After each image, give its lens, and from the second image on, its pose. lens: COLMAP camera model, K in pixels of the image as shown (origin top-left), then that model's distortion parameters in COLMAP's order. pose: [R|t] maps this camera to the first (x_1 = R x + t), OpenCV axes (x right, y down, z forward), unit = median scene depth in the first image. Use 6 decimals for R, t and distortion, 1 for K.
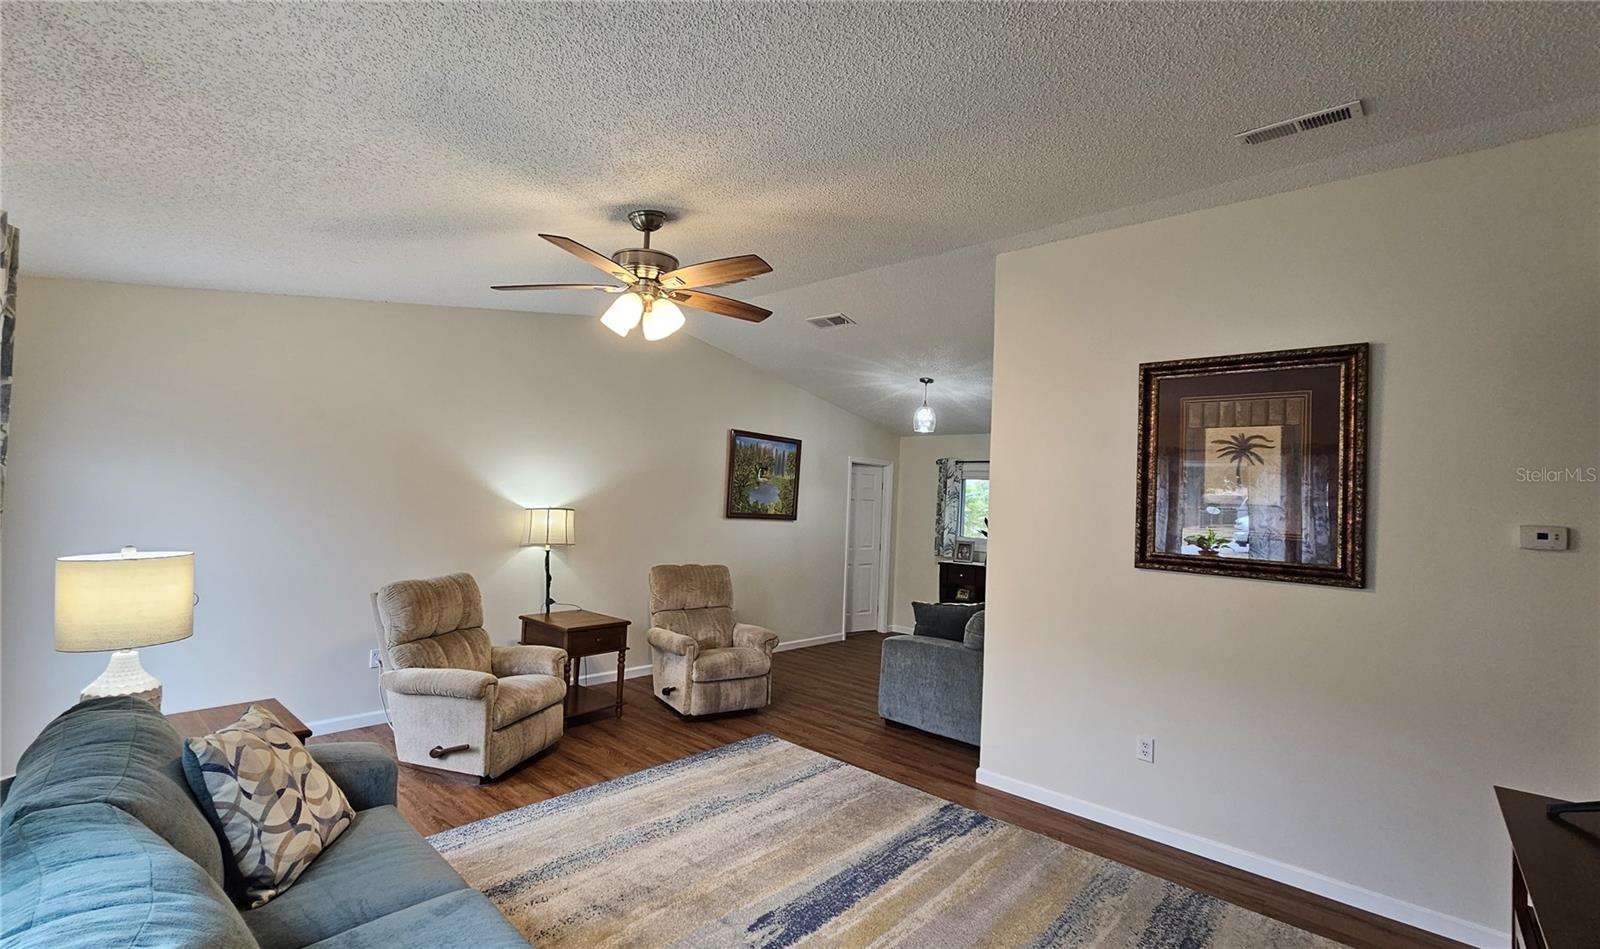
lens RADIAL K [[695.3, 0, 769.3], [0, 695.3, 472.8], [0, 0, 1]] dist [-0.003300, -0.000538]
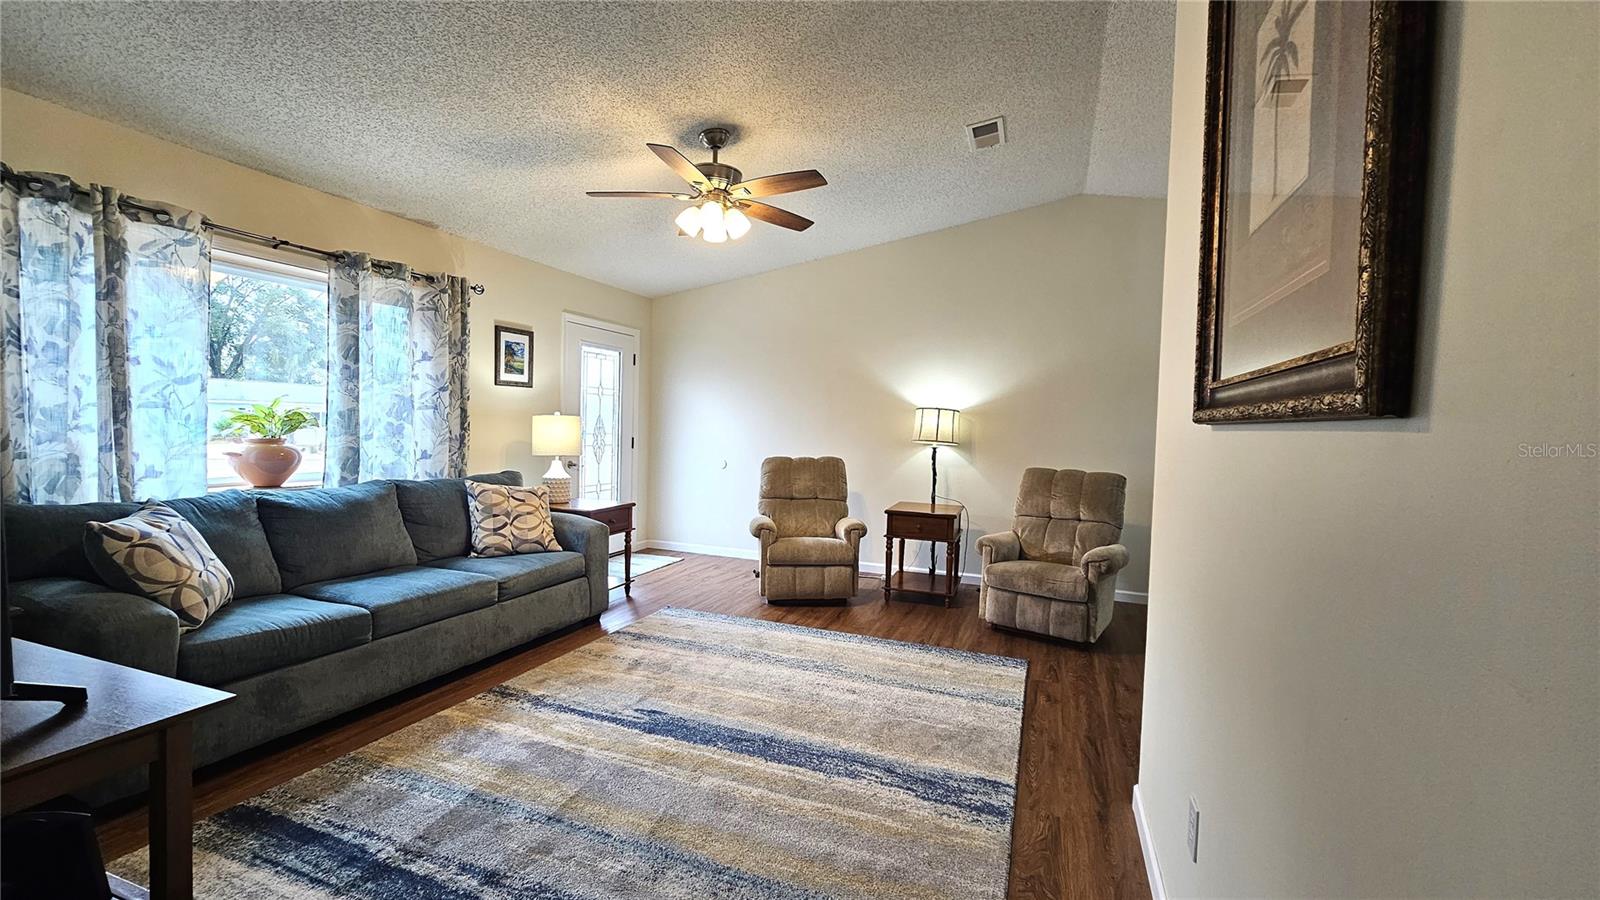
lens RADIAL K [[657.4, 0, 794.0], [0, 657.4, 448.8], [0, 0, 1]] dist [-0.002895, 0.000775]
pose [[0.377157, 0.001165, -0.926148, 0.735171], [0.024464, 0.999638, 0.011220, 0.127413], [0.925826, -0.026889, 0.376992, 0.539432]]
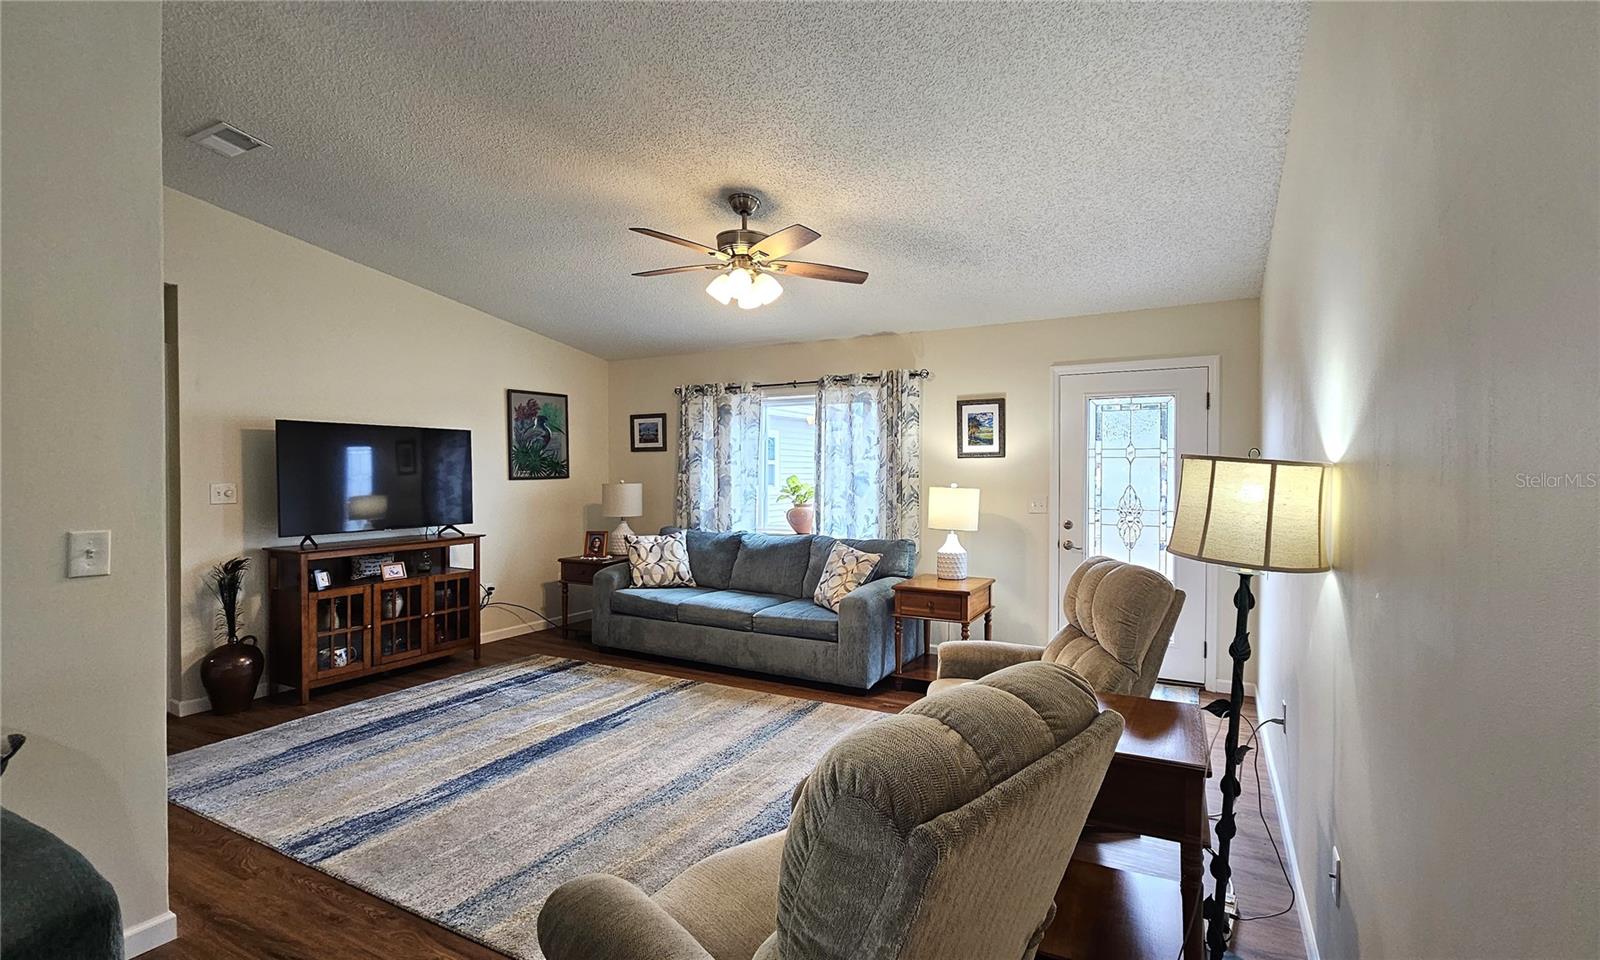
lens RADIAL K [[697.8, 0, 854.0], [0, 697.8, 477.0], [0, 0, 1]] dist [-0.000091, 0.000127]
pose [[-0.955678, -0.043146, -0.291234, -0.020606], [-0.032031, 0.998569, -0.042827, 0.109651], [0.292665, -0.031600, -0.955693, 1.713368]]
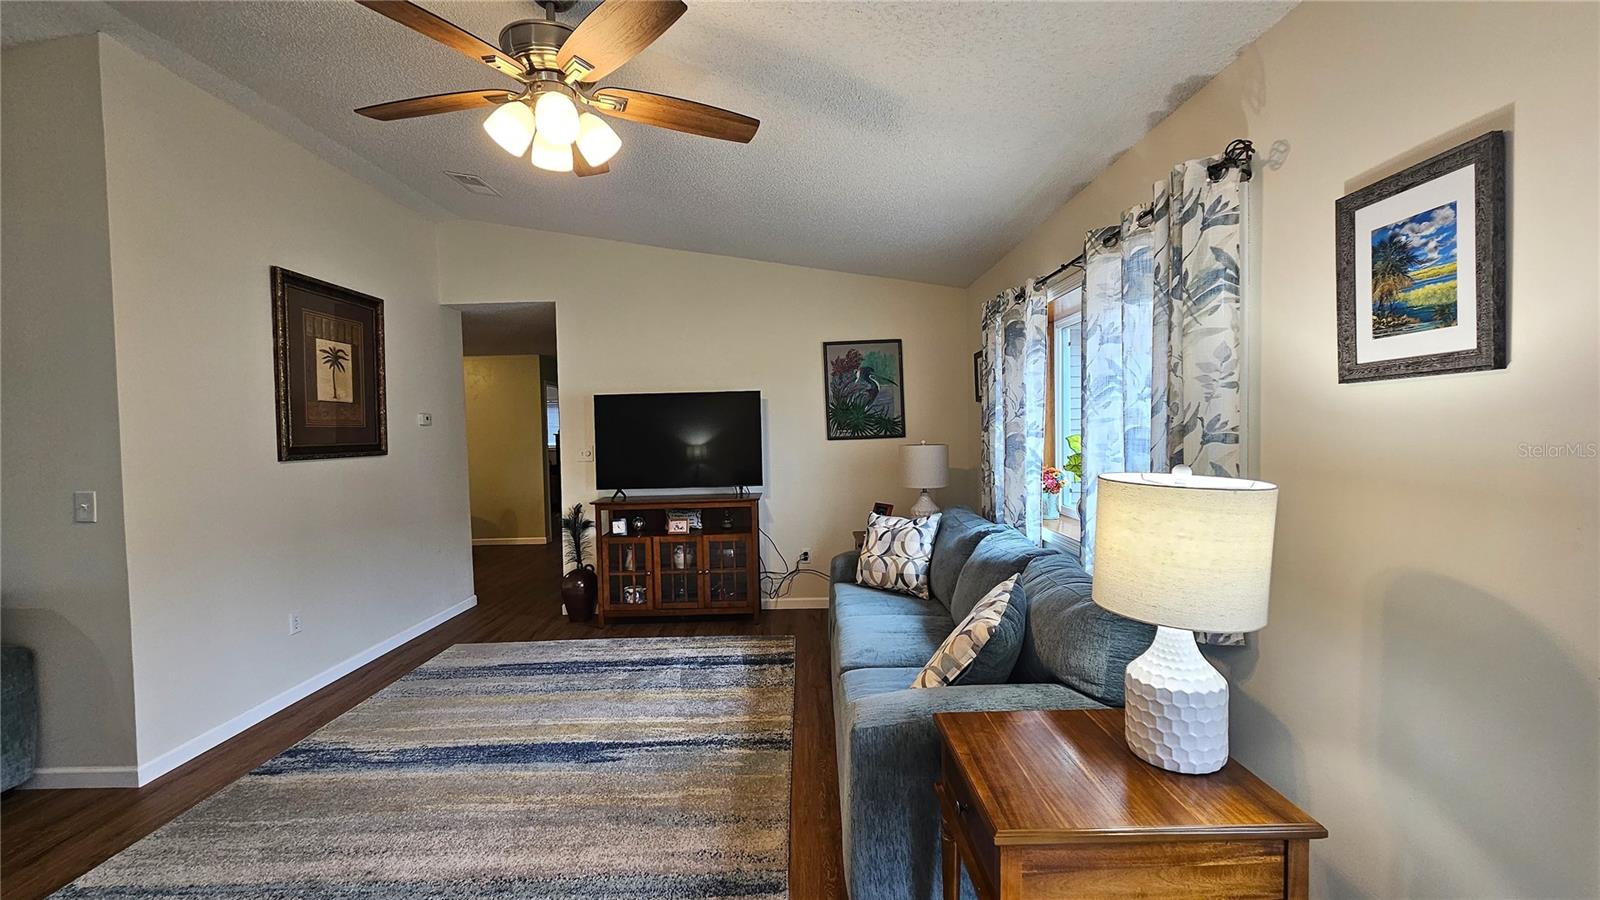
lens RADIAL K [[657.4, 0, 798.4], [0, 657.4, 451.7], [0, 0, 1]] dist [-0.002895, 0.000775]
pose [[-0.687728, -0.054528, 0.723918, -0.664354], [-0.036749, 0.998512, 0.040300, 0.047553], [-0.725038, 0.001112, -0.688708, 1.004890]]
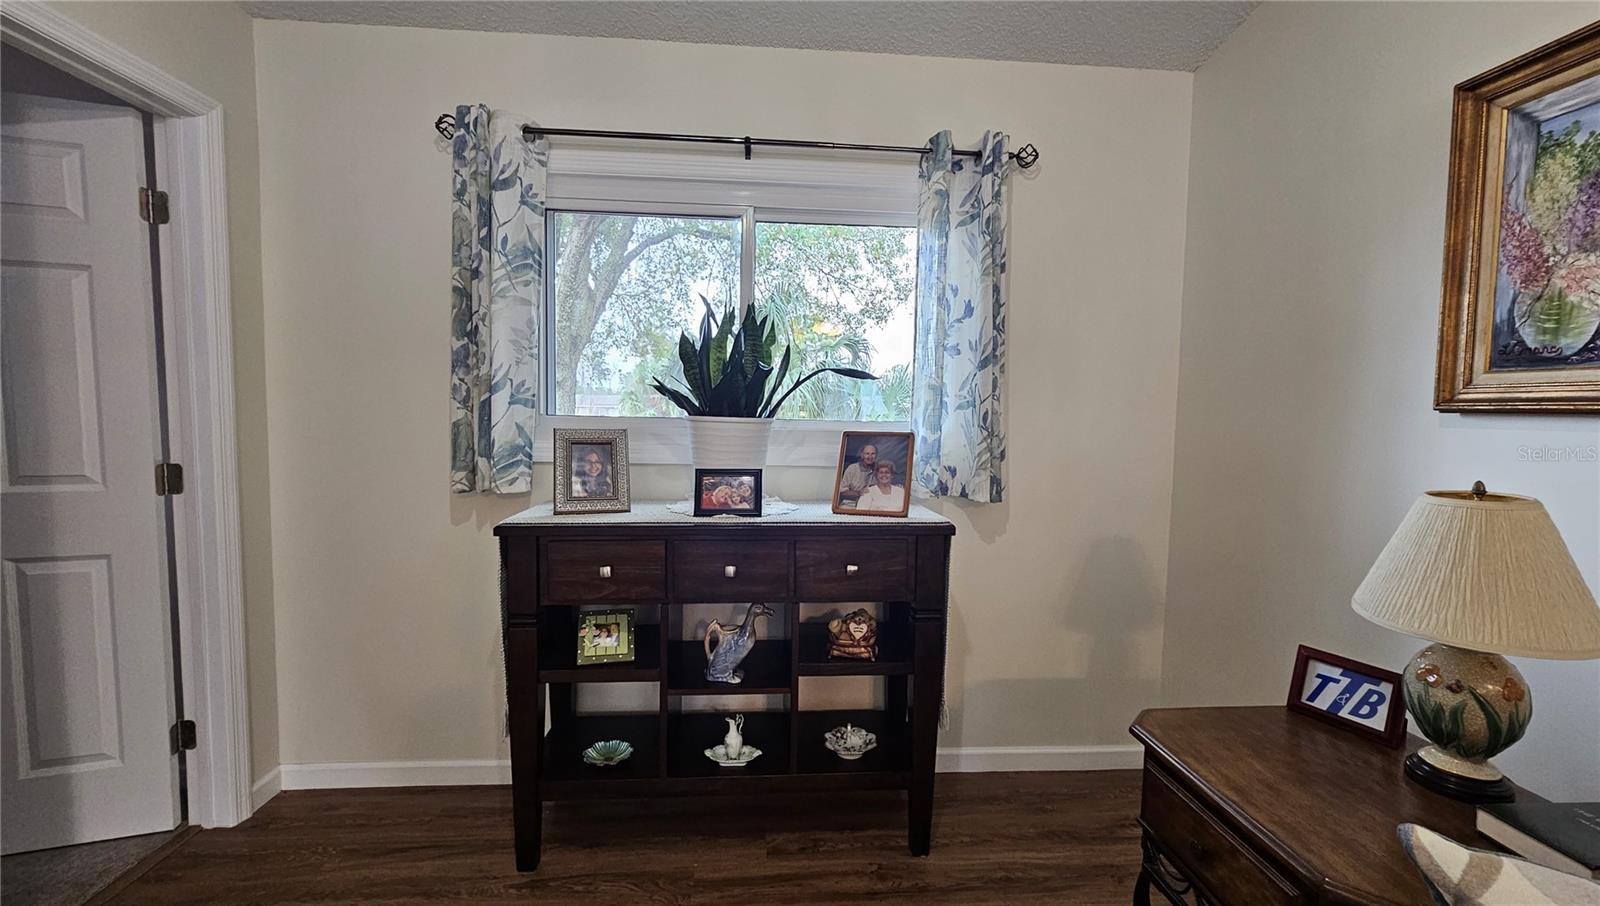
lens RADIAL K [[659.9, 0, 805.7], [0, 659.9, 459.6], [0, 0, 1]] dist [-0.001734, -0.000231]
pose [[0.669414, -0.089253, 0.737509, 0.308211], [-0.016926, 0.990667, 0.135253, 0.152250], [-0.742697, -0.103023, 0.661655, 1.575870]]
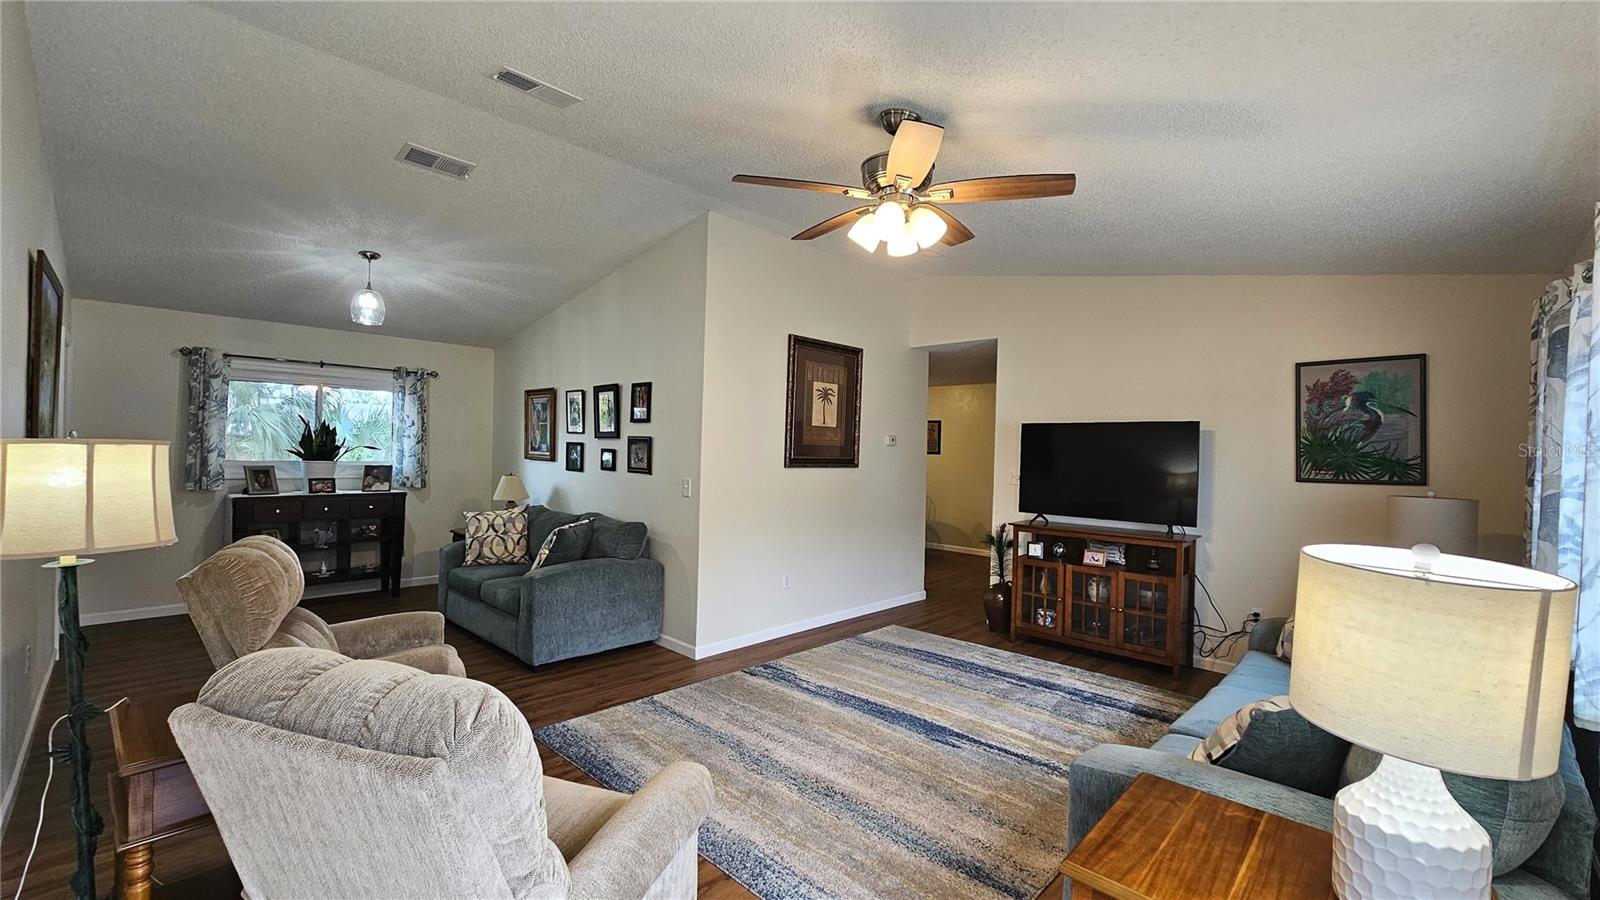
lens RADIAL K [[657.4, 0, 798.5], [0, 657.4, 448.6], [0, 0, 1]] dist [-0.002895, 0.000775]
pose [[0.008538, -0.044322, 0.998981, -0.831560], [-0.064225, 0.996930, 0.044780, 0.025192], [-0.997899, -0.064542, 0.005665, 0.868381]]
